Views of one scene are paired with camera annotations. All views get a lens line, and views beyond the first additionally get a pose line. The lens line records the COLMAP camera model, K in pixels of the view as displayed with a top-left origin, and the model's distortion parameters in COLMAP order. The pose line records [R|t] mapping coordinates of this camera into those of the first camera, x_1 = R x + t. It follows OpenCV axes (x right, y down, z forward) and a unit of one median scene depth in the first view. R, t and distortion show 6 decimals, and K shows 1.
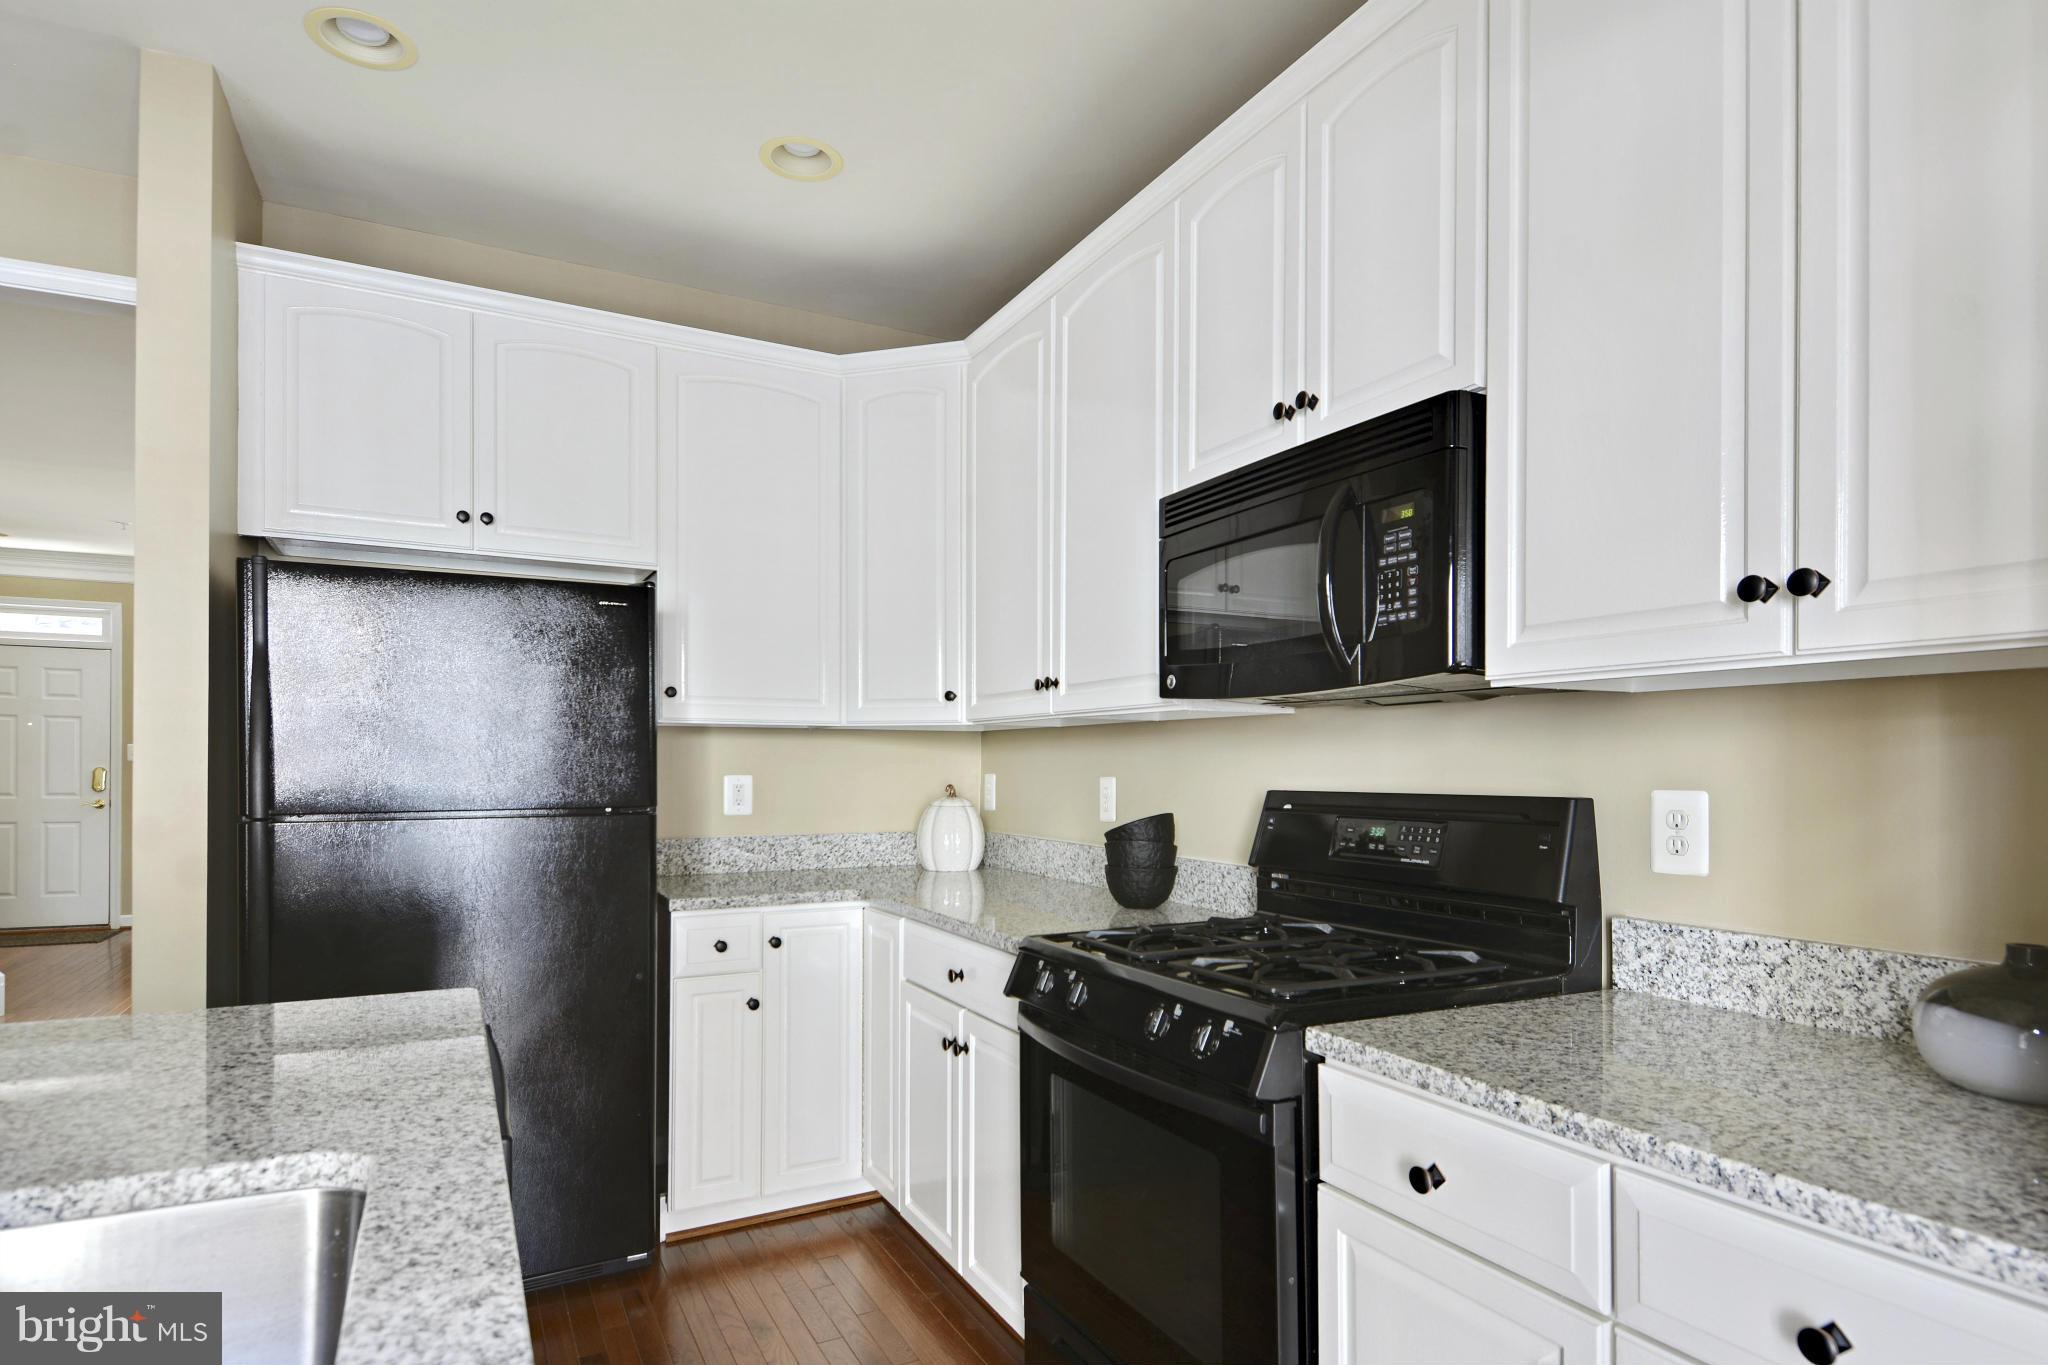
lens RADIAL K [[1071.6, 0, 1023.3], [0, 1071.6, 738.4], [0, 0, 1]] dist [0.002993, -0.000143]
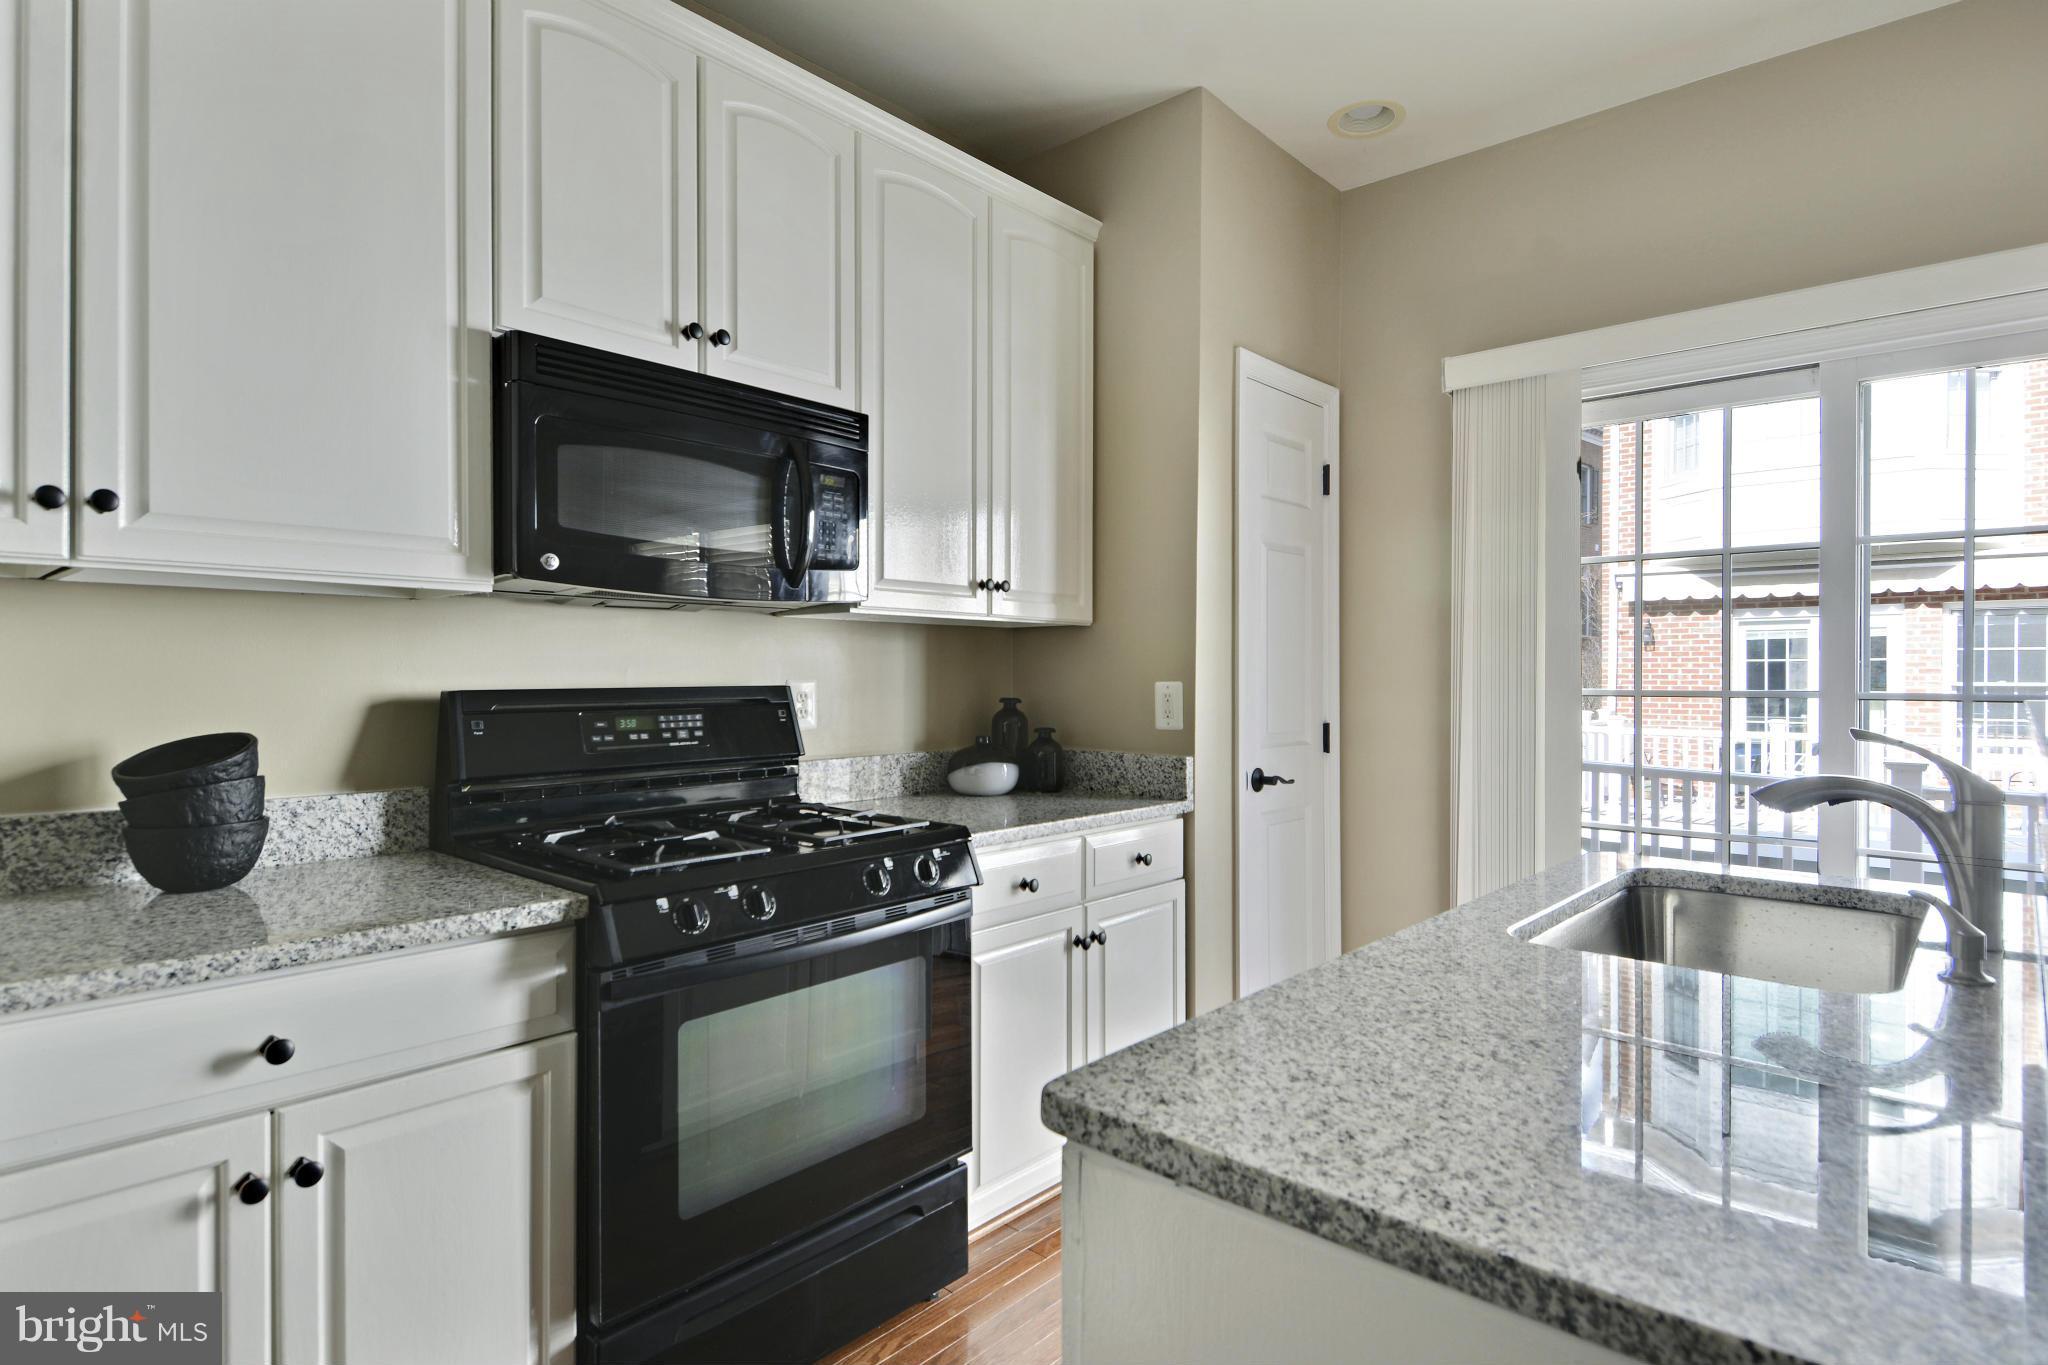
lens RADIAL K [[1049.8, 0, 1052.8], [0, 1049.8, 691.3], [0, 0, 1]] dist [0.001538, -0.017666]
pose [[-0.361636, -0.012063, 0.932241, -0.791956], [-0.008704, 0.999916, 0.009563, 0.037347], [-0.932279, -0.004656, -0.361711, 0.936129]]
